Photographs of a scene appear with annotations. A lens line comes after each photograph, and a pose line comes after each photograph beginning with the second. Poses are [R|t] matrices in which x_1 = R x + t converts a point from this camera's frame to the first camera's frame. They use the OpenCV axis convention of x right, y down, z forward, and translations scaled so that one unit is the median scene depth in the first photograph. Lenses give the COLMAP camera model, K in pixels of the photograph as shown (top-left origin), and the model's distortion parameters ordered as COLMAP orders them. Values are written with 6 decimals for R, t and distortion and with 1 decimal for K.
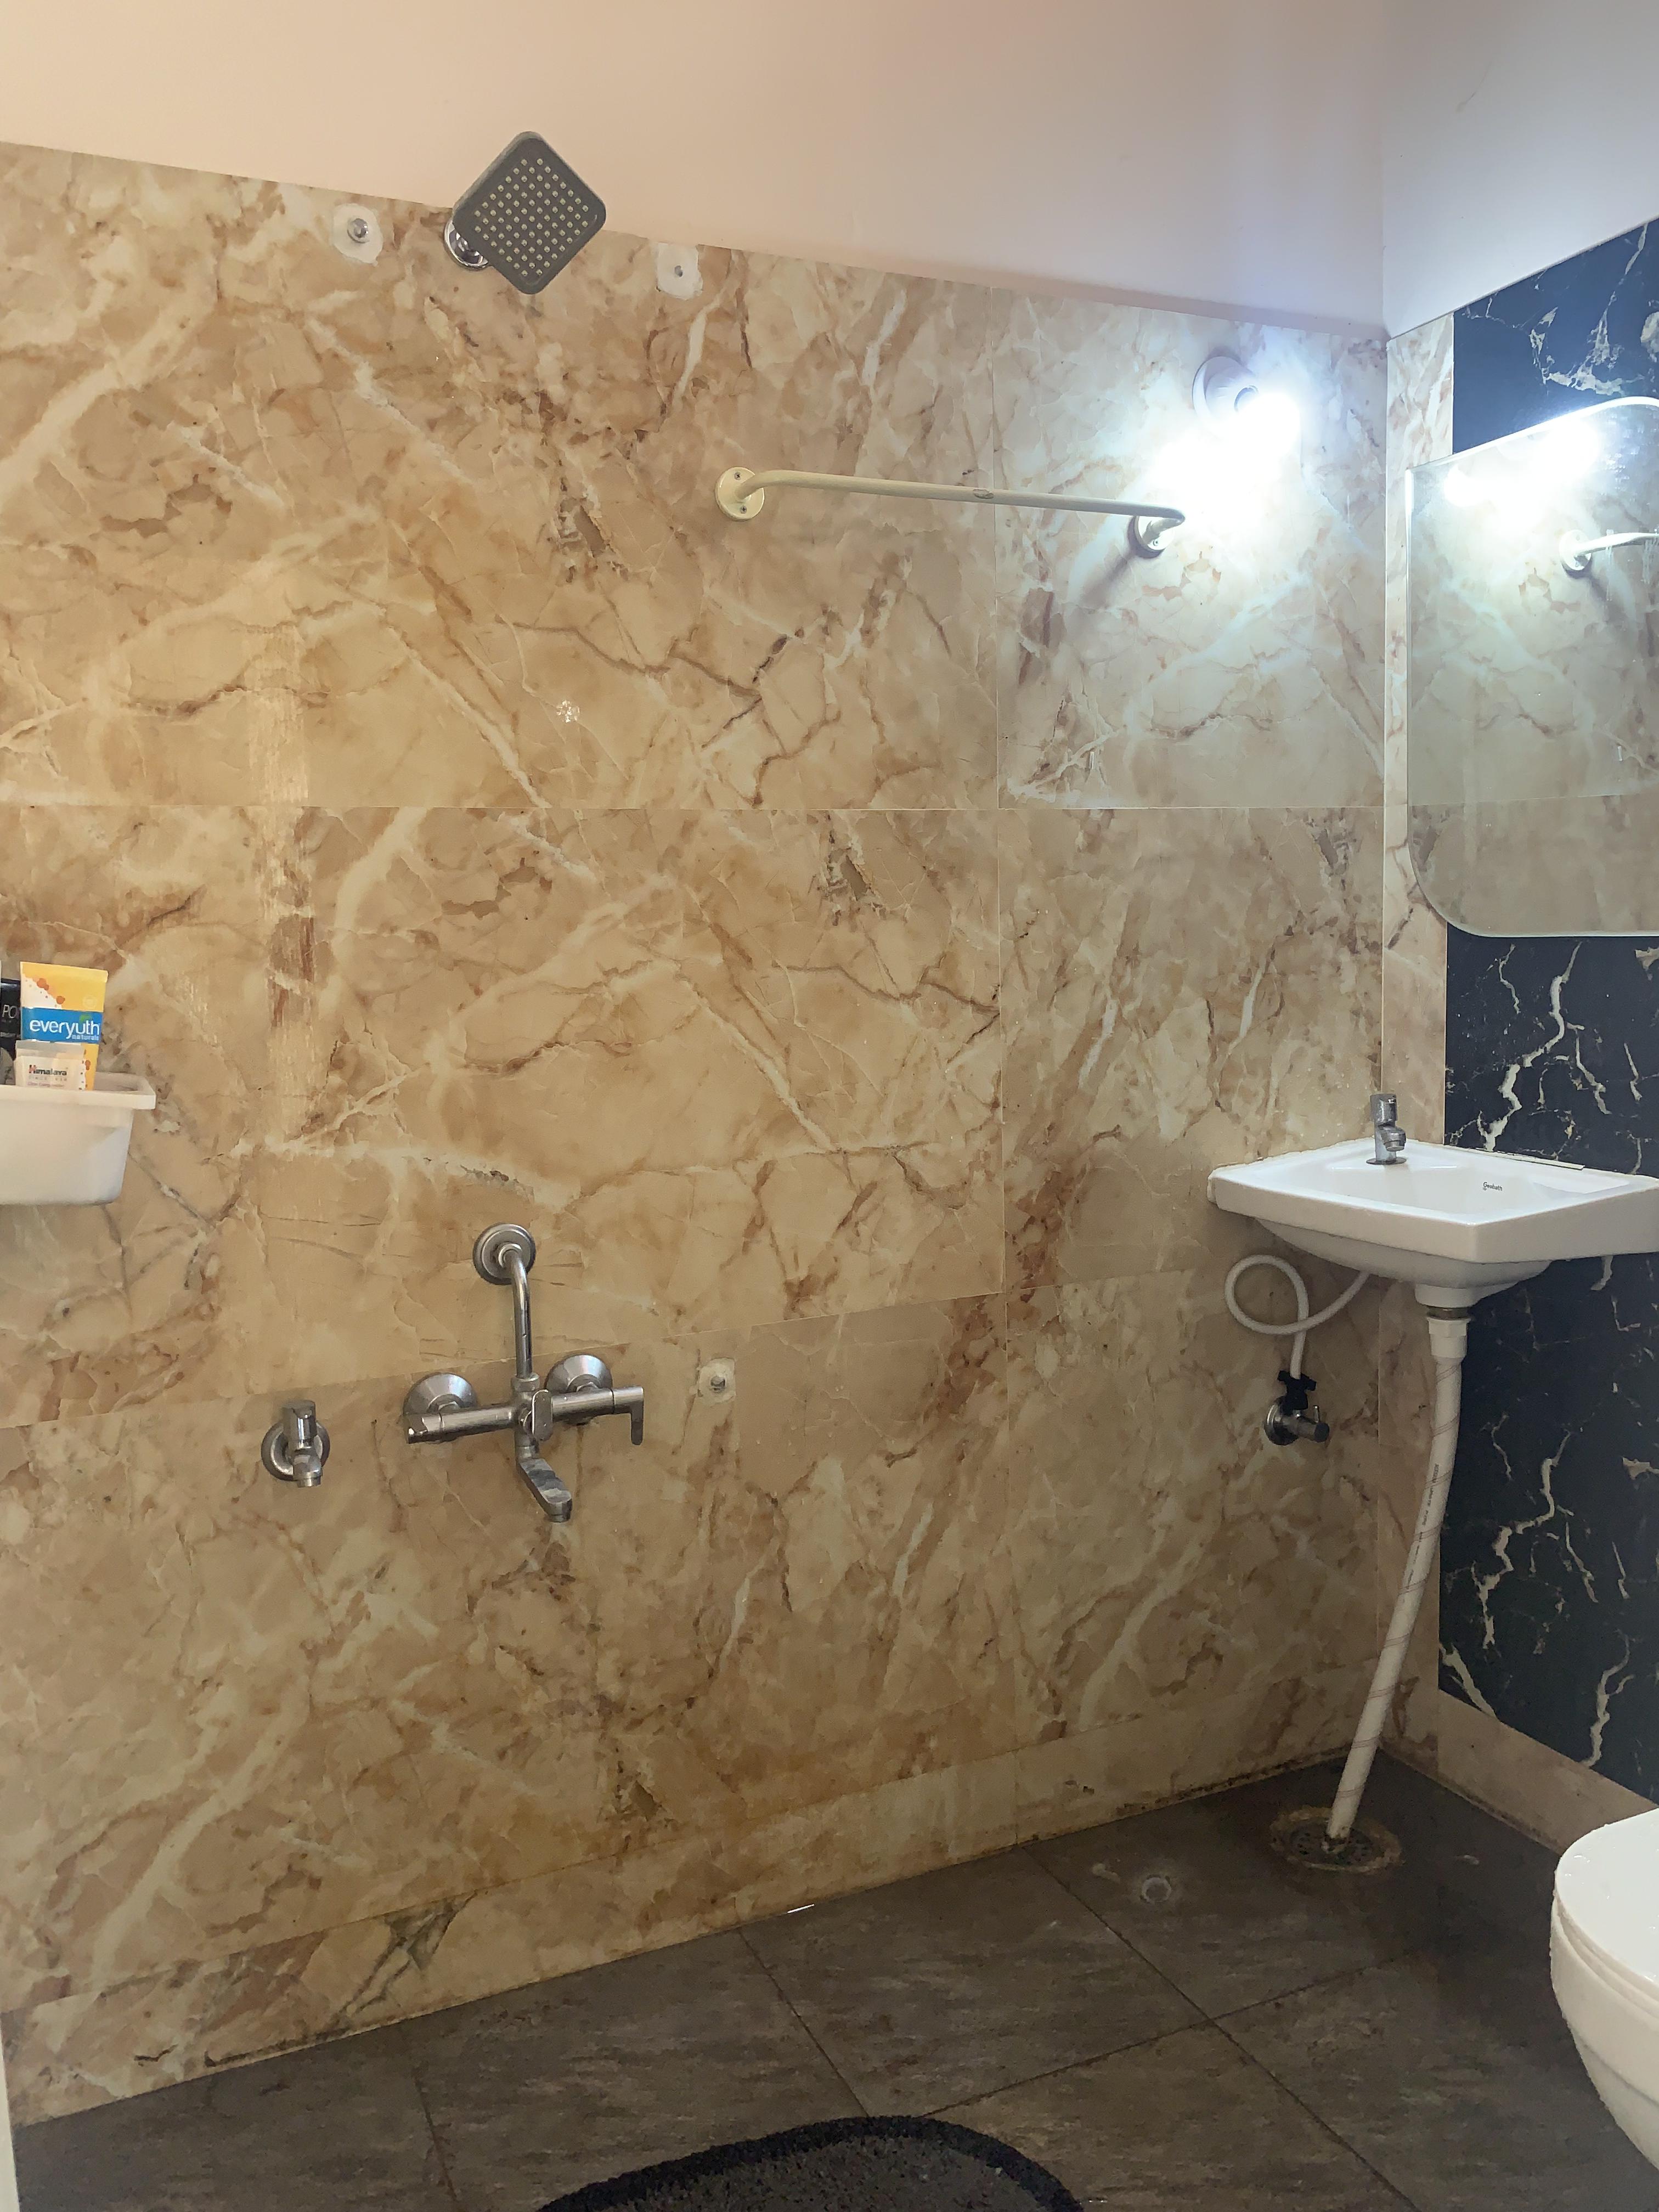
lens RADIAL K [[1651.9, 0, 828.9], [0, 1651.9, 1089.2], [0, 0, 1]] dist [0.017393, -0.029594]
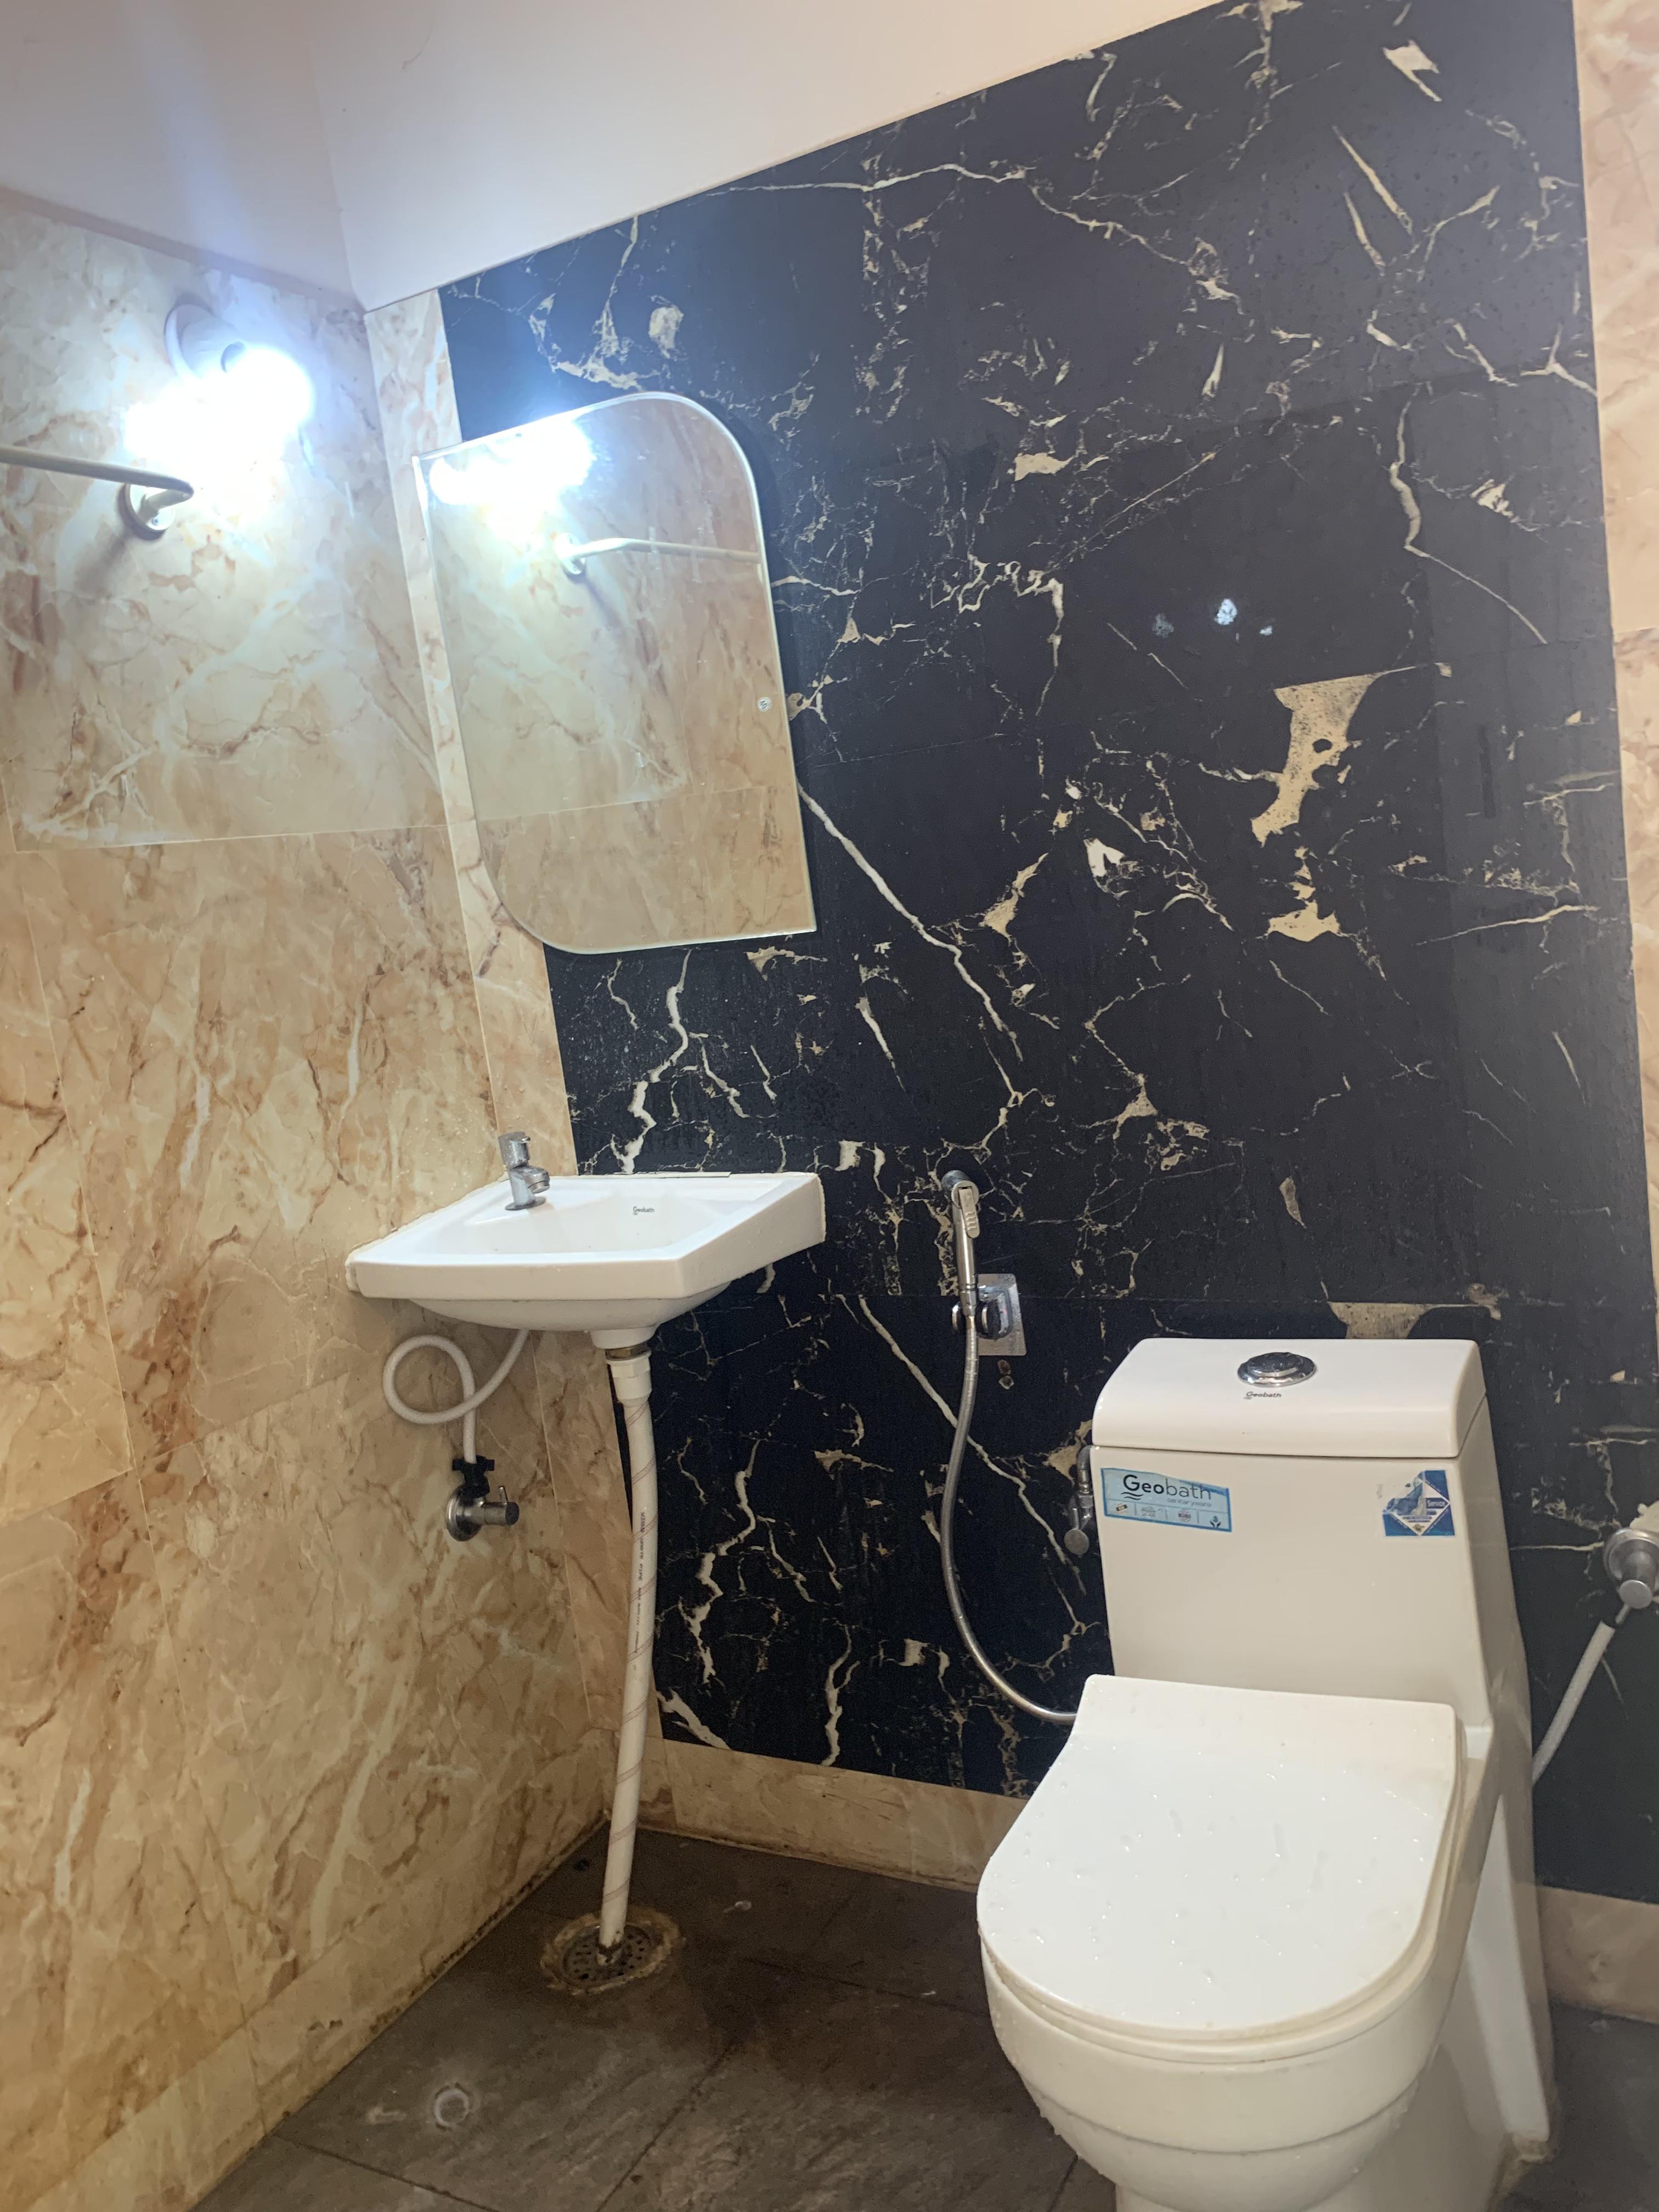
lens RADIAL K [[1651.9, 0, 828.9], [0, 1651.9, 1089.2], [0, 0, 1]] dist [0.017393, -0.029594]
pose [[0.793446, -0.151475, 0.589490, -0.063851], [0.160277, 0.986351, 0.037722, -0.028454], [-0.587158, 0.064551, 0.806894, 0.157180]]
